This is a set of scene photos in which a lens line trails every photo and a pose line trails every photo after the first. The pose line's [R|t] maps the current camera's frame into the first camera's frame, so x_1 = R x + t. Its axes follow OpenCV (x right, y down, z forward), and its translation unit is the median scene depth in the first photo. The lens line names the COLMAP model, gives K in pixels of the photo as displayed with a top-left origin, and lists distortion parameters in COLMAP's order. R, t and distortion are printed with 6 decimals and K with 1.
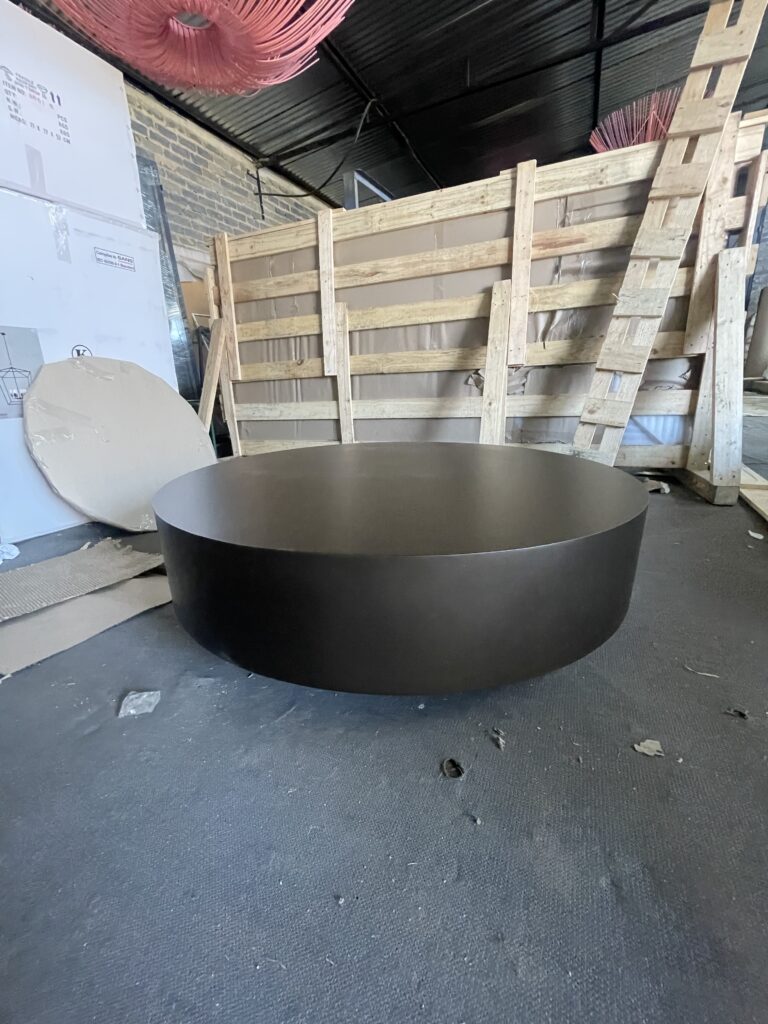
lens RADIAL K [[413.1, 0, 381.4], [0, 413.1, 512.6], [0, 0, 1]] dist [0.002363, 0.000783]
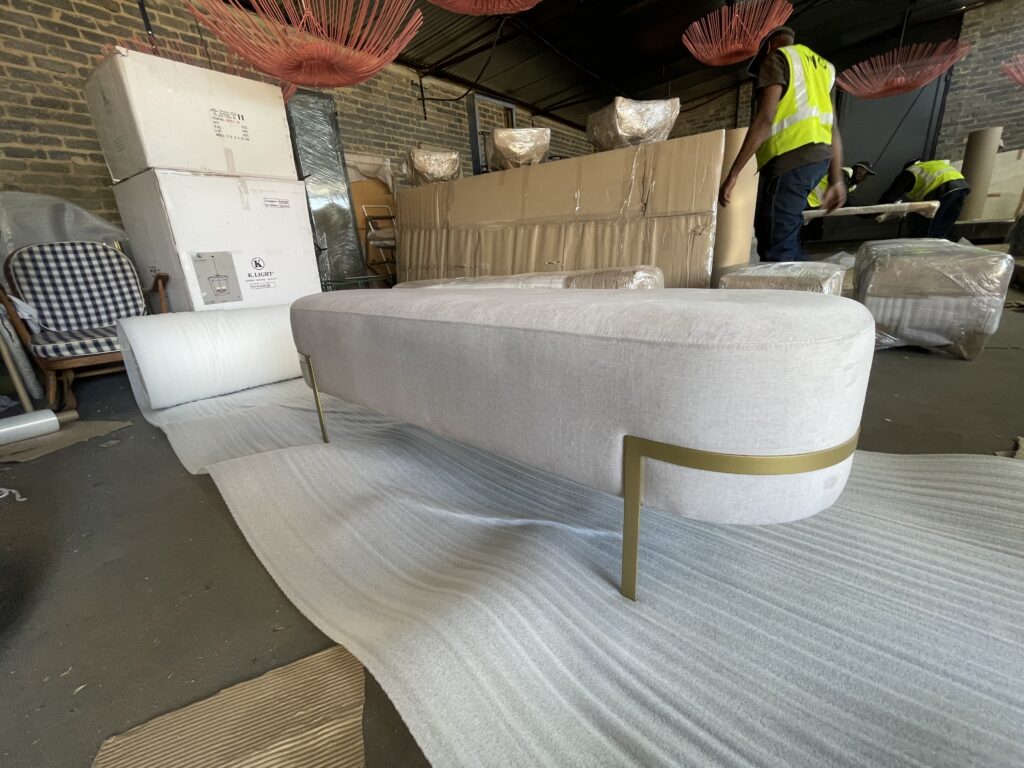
lens RADIAL K [[413.1, 0, 515.4], [0, 413.1, 378.1], [0, 0, 1]] dist [0.002363, 0.000783]
pose [[0.986555, 0.032582, -0.160150, 0.217969], [-0.028848, 0.999256, 0.025585, -0.001011], [0.160865, -0.020621, 0.986761, -0.177767]]
